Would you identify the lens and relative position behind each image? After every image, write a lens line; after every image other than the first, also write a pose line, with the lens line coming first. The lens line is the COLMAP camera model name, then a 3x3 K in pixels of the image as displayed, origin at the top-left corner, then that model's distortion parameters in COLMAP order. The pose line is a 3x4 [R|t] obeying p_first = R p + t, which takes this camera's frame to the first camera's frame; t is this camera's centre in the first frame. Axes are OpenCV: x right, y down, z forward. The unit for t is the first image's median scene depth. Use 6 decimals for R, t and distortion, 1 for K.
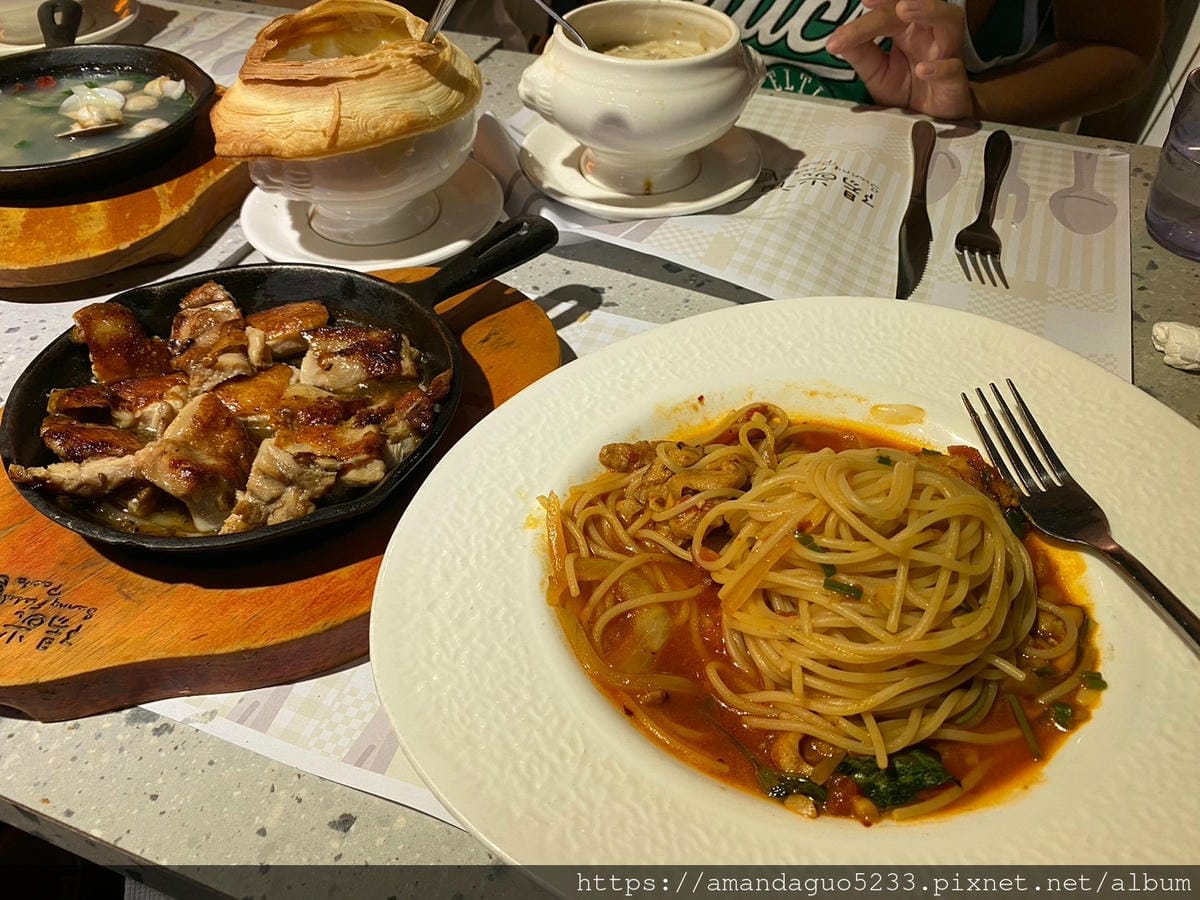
lens RADIAL K [[1008.9, 0, 599.1], [0, 1008.9, 522.7], [0, 0, 1]] dist [-0.002973, -0.005073]
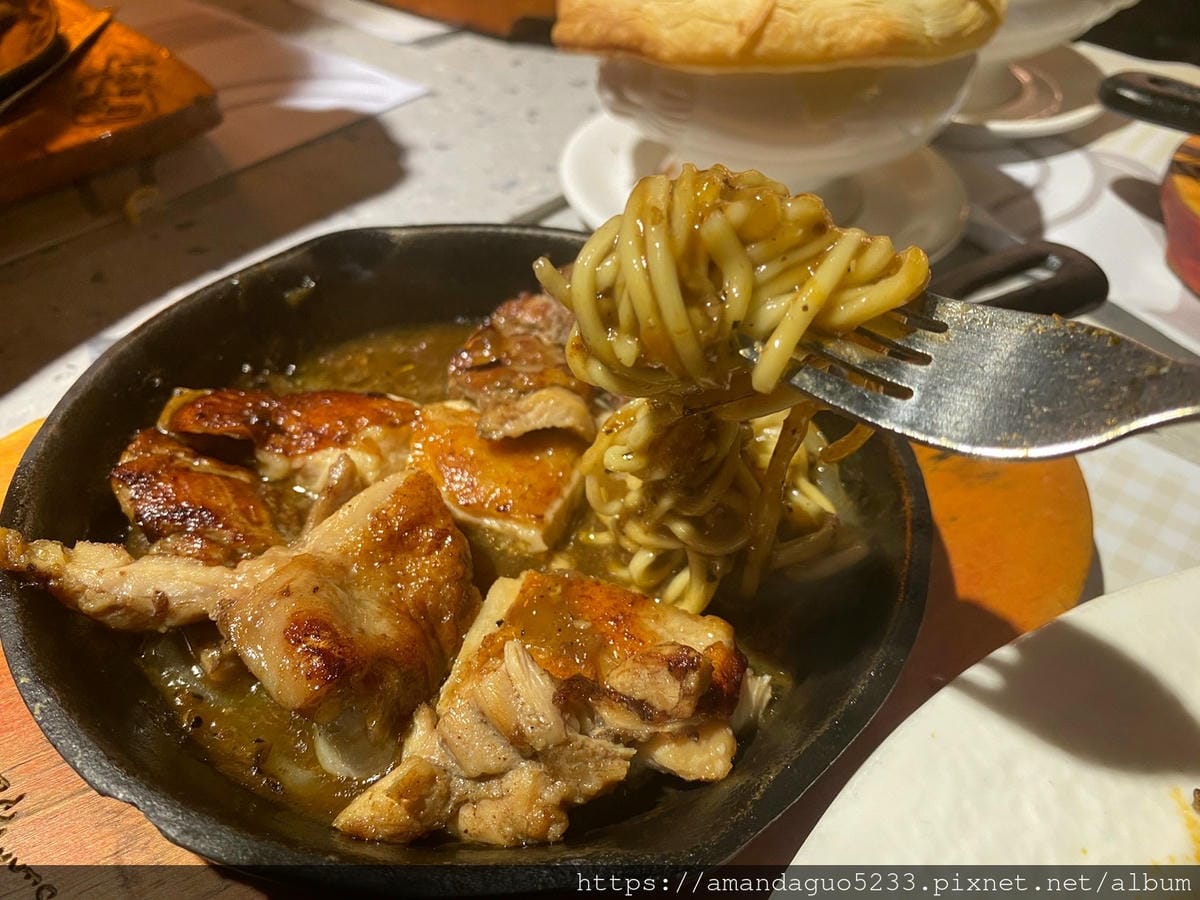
lens RADIAL K [[1008.9, 0, 599.1], [0, 1008.9, 522.7], [0, 0, 1]] dist [-0.002973, -0.005073]
pose [[0.948631, 0.230582, -0.216635, -0.186774], [-0.239285, 0.970842, -0.014470, -0.112340], [0.206982, 0.065564, 0.976145, 0.529335]]
